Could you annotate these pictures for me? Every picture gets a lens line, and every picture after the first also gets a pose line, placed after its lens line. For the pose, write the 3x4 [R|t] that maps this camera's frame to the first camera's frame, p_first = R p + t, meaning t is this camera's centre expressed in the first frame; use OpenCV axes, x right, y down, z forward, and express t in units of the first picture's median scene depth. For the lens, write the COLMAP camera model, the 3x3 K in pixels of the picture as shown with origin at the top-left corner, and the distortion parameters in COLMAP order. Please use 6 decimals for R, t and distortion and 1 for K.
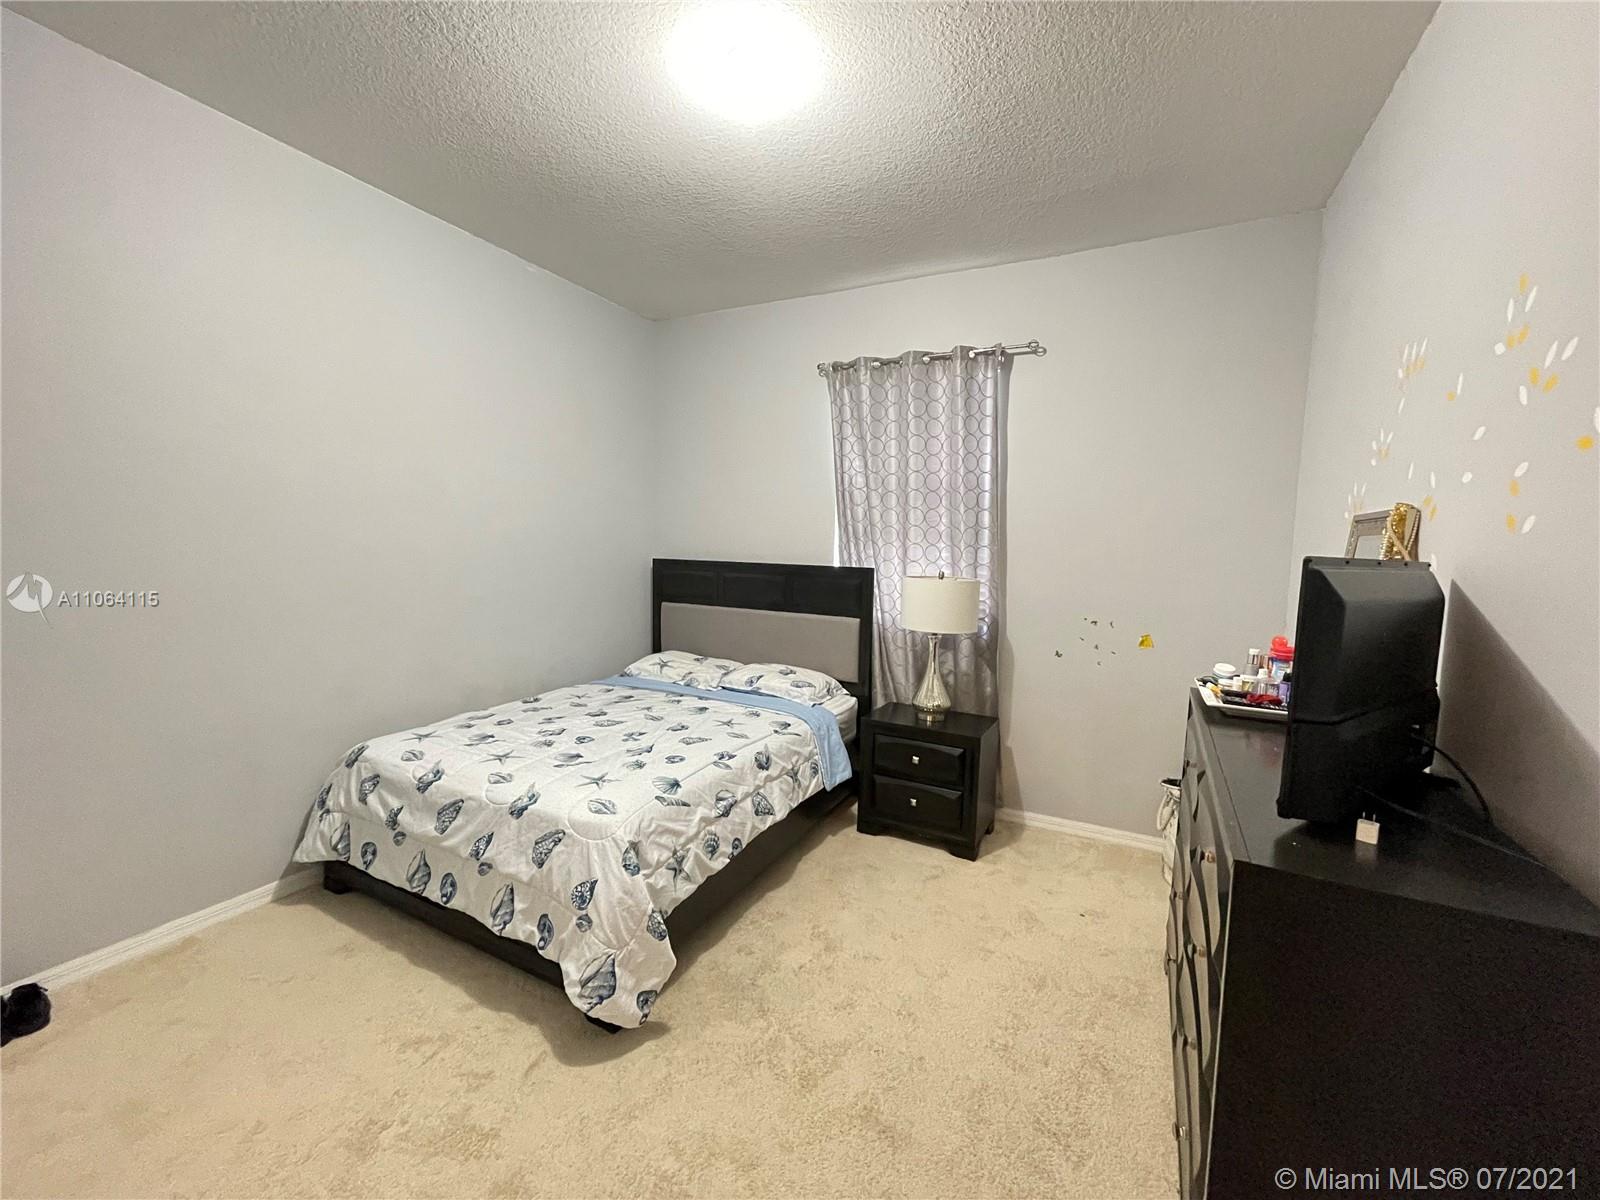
lens RADIAL K [[644.6, 0, 796.8], [0, 644.6, 602.0], [0, 0, 1]] dist [0.000114, 0.000295]
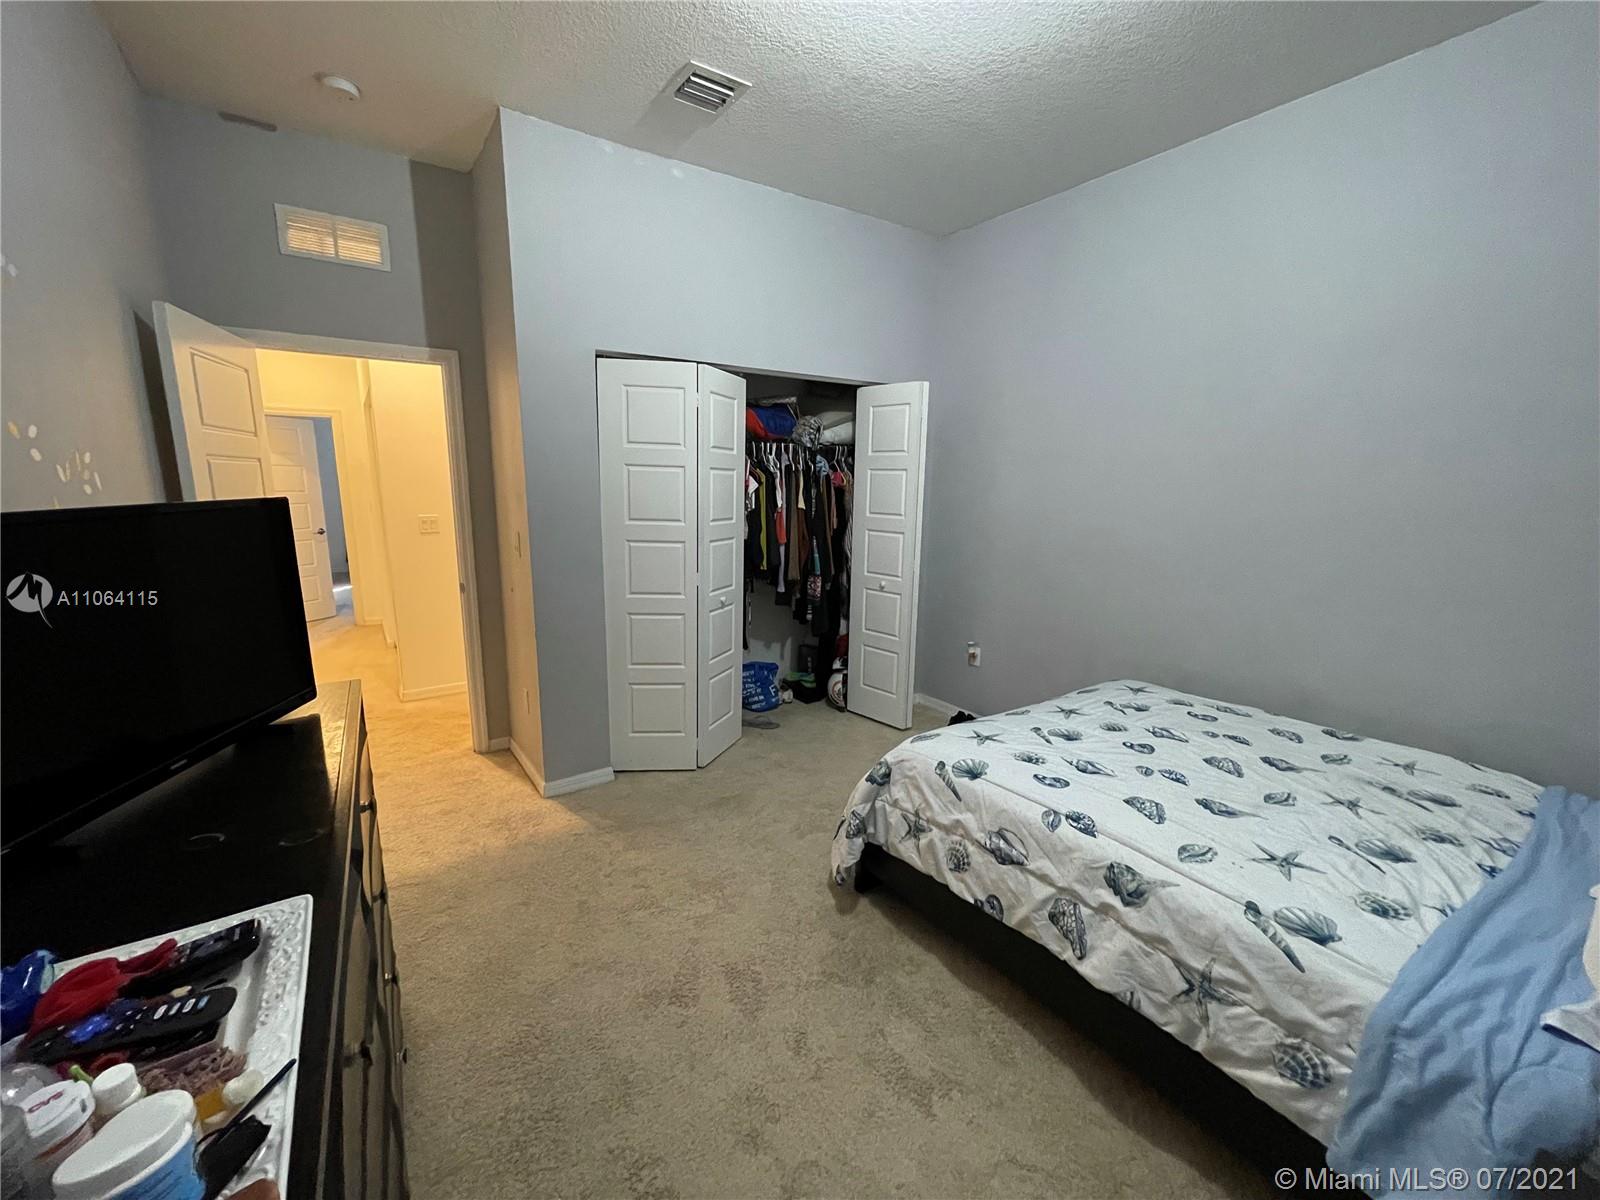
lens RADIAL K [[644.6, 0, 796.8], [0, 644.6, 602.0], [0, 0, 1]] dist [0.000114, 0.000295]
pose [[-0.469223, 0.142557, -0.871497, 0.558335], [-0.105032, 0.970869, 0.215363, -0.093408], [0.876811, 0.192589, -0.440581, 0.956831]]
